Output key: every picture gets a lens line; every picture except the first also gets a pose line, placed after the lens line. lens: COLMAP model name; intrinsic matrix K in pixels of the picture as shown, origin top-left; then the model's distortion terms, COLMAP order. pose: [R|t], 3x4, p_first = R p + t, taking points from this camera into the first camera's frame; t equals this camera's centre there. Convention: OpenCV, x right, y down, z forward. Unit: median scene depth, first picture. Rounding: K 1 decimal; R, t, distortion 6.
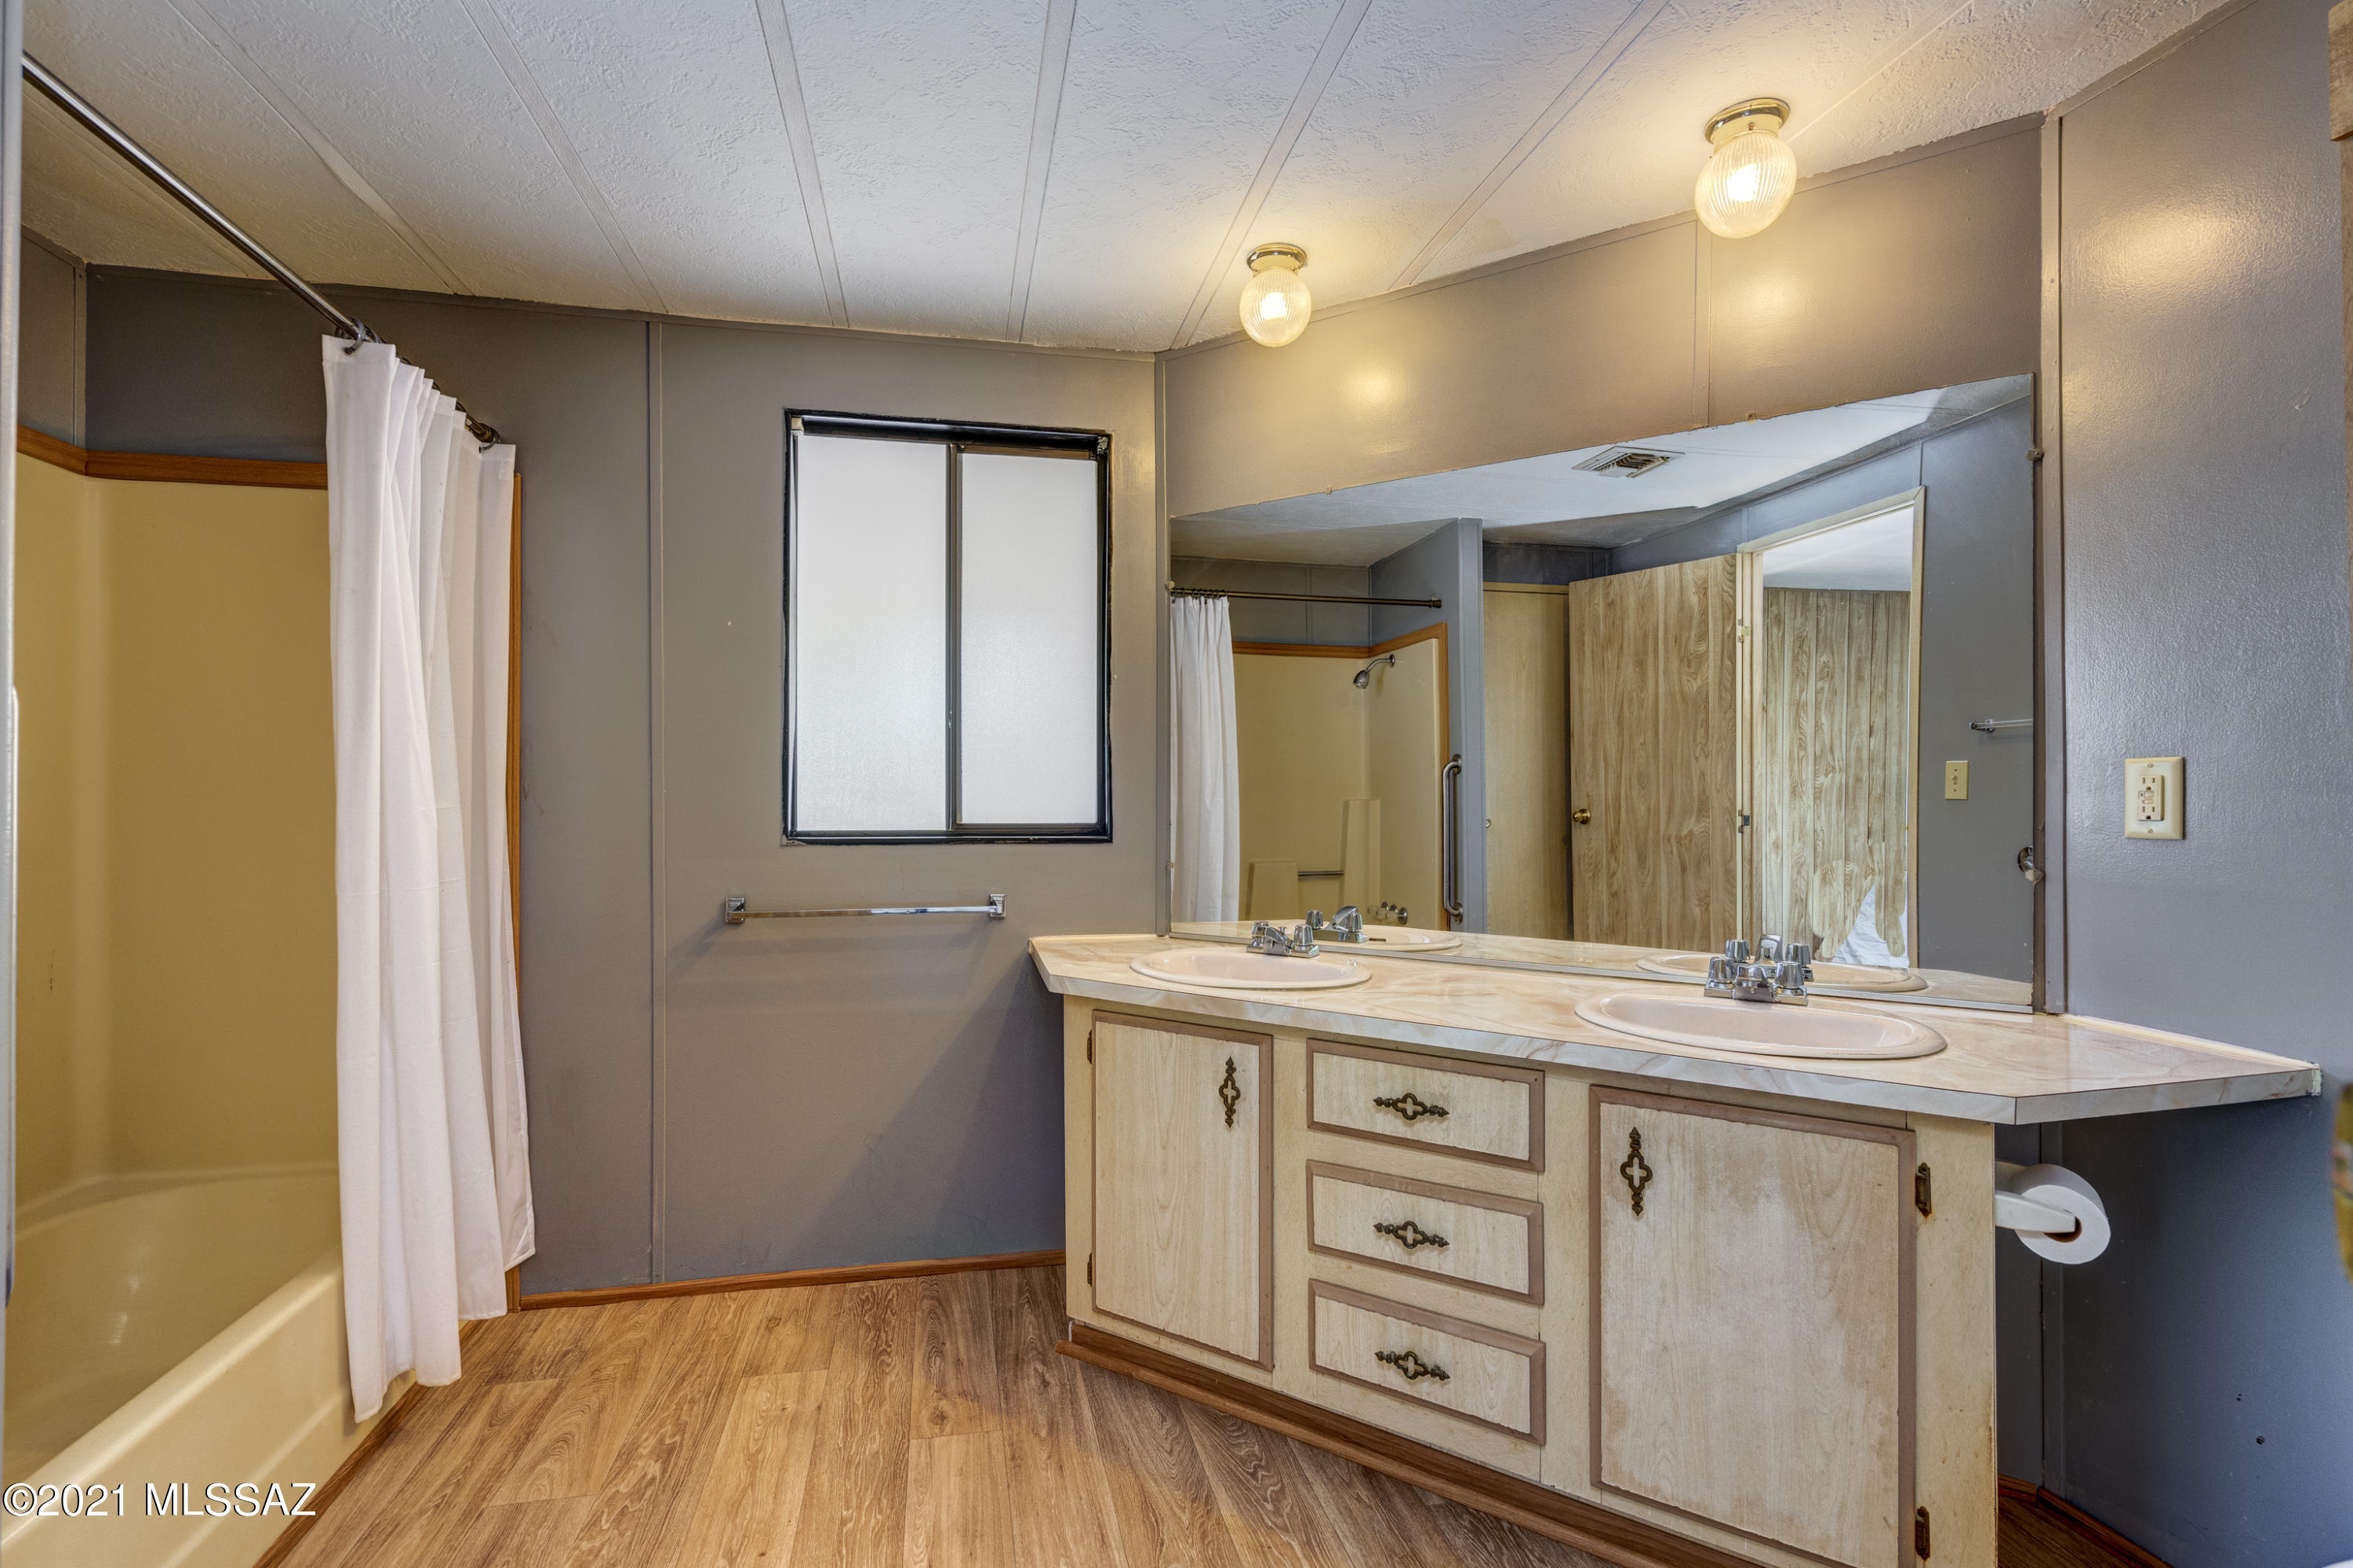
lens RADIAL K [[1069.0, 0, 1177.1], [0, 1069.0, 793.6], [0, 0, 1]] dist [-0.000090, 0.001428]
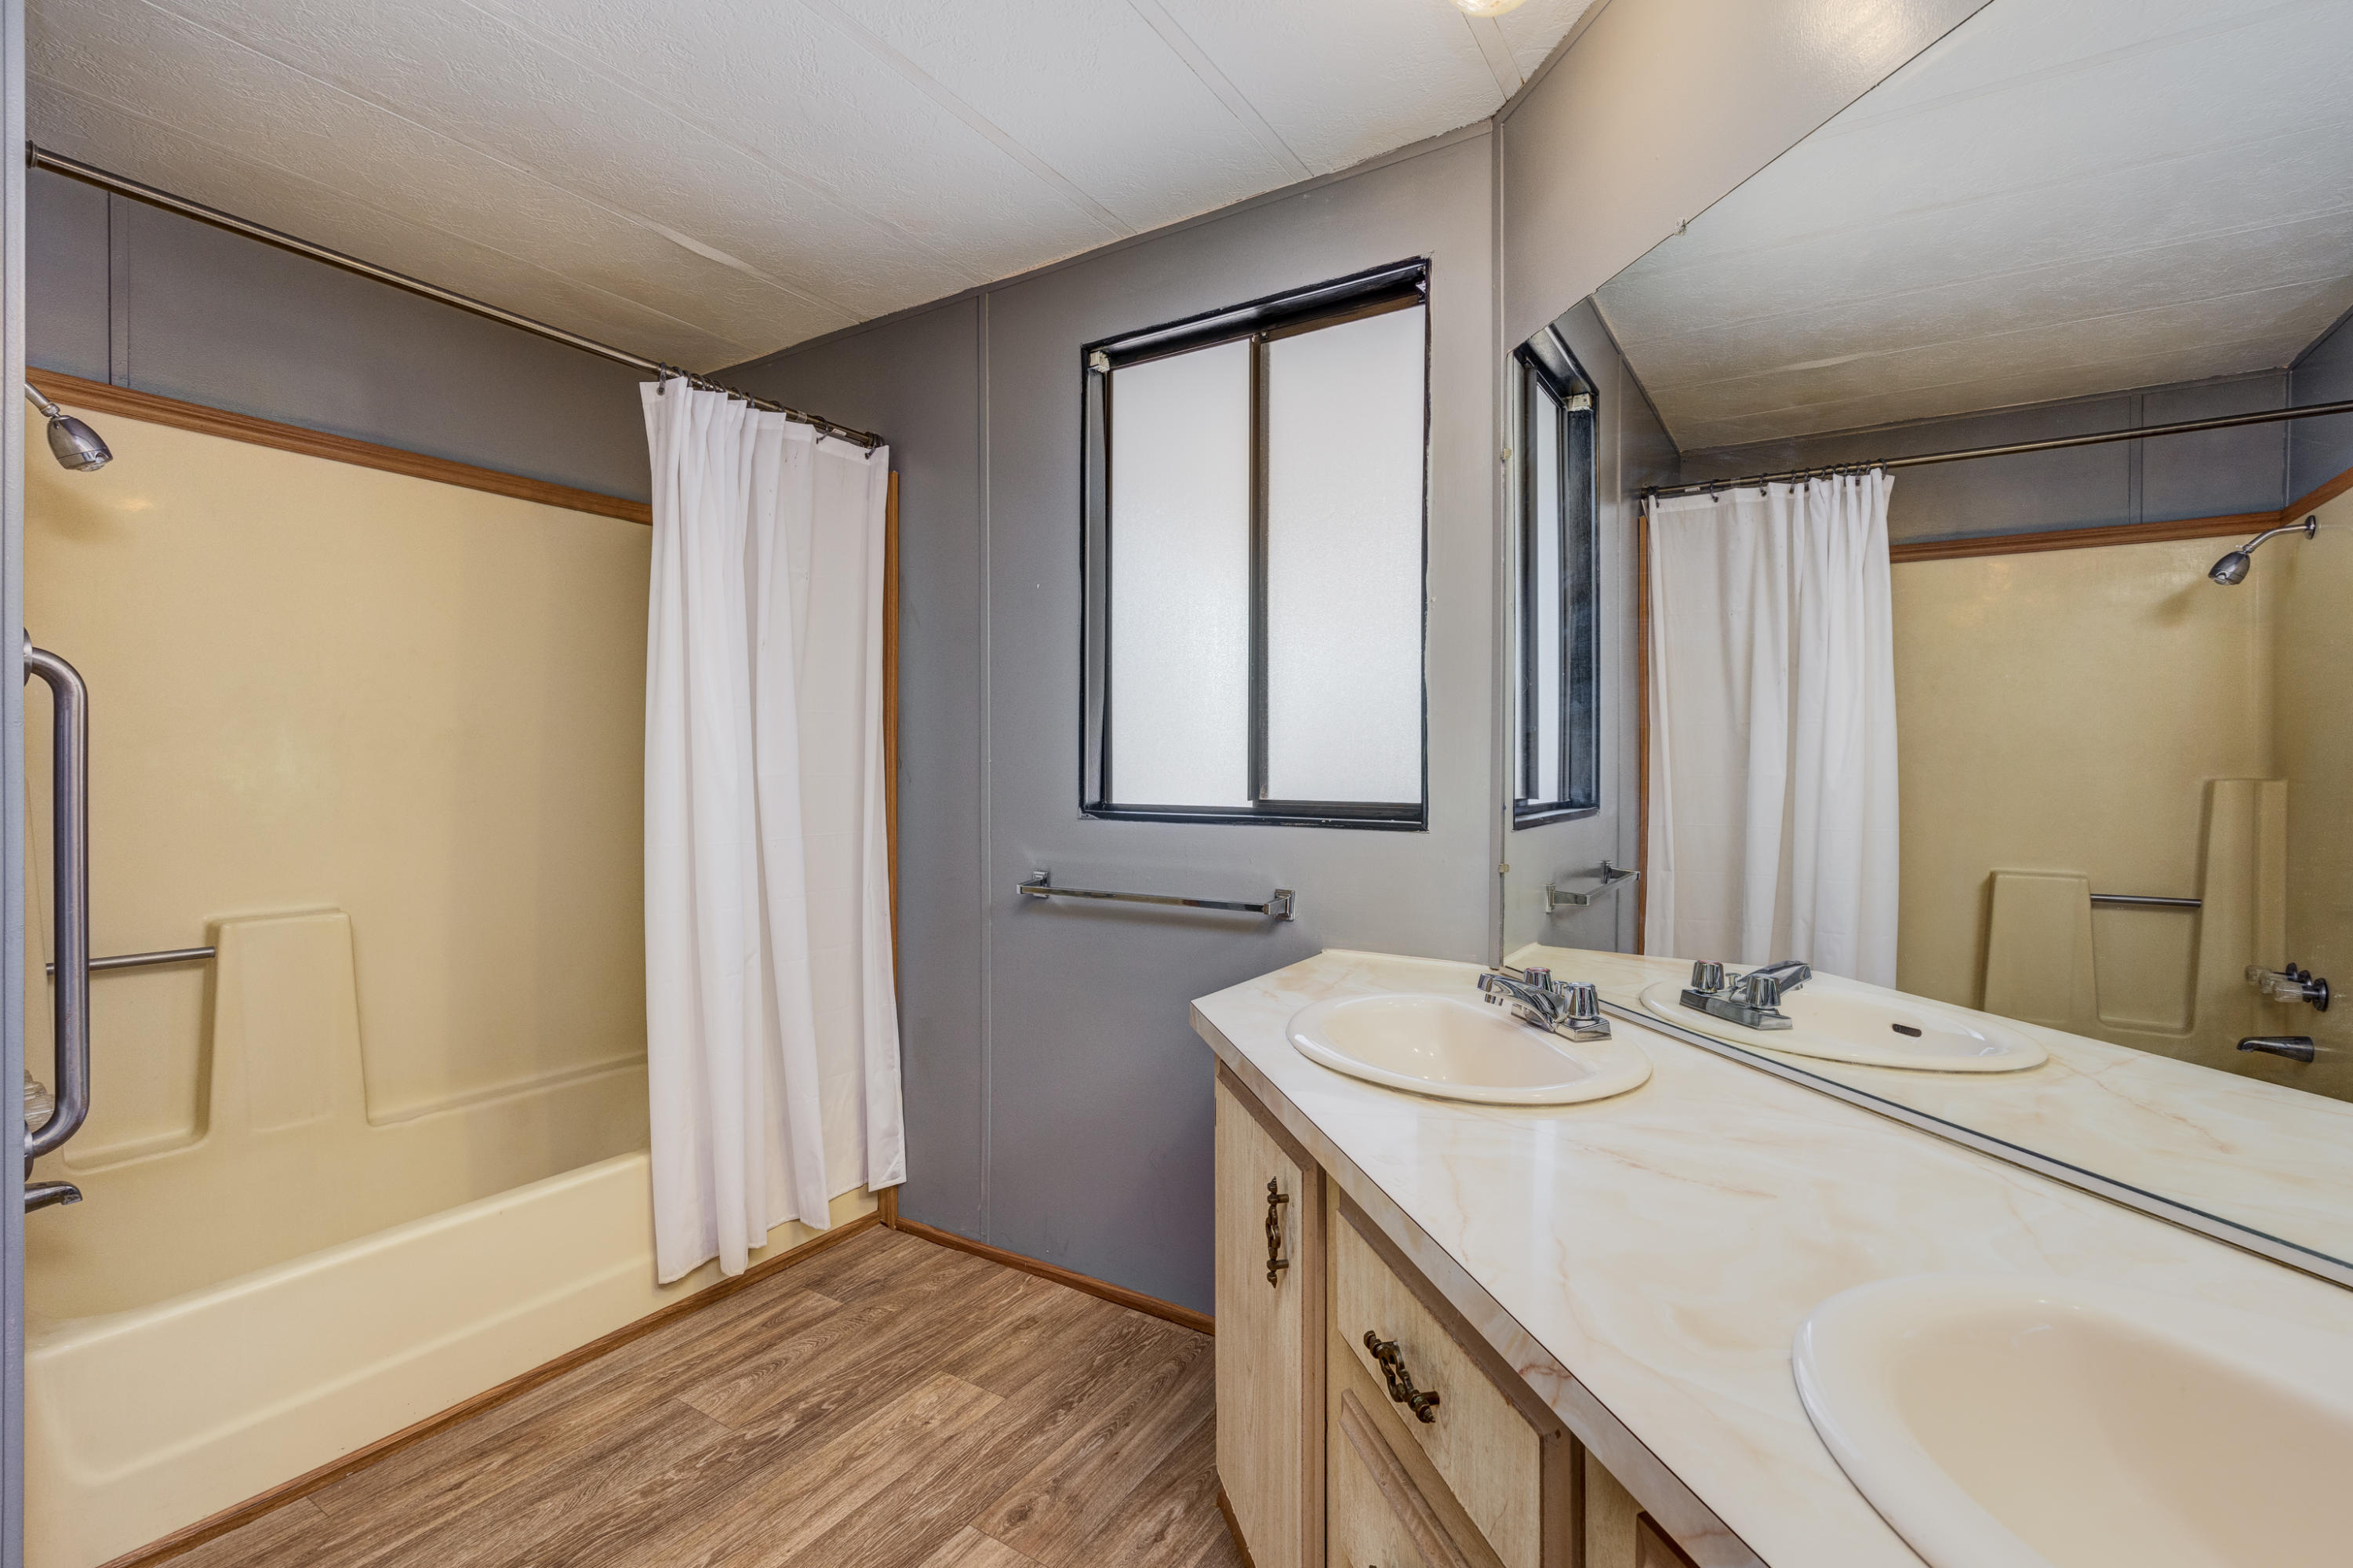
lens RADIAL K [[1069.0, 0, 1176.8], [0, 1069.0, 787.5], [0, 0, 1]] dist [-0.000090, 0.001428]
pose [[0.712631, 0.015206, -0.701374, 0.362870], [-0.004233, 0.999840, 0.017376, 0.004839], [0.701526, -0.009413, 0.712581, 0.416250]]
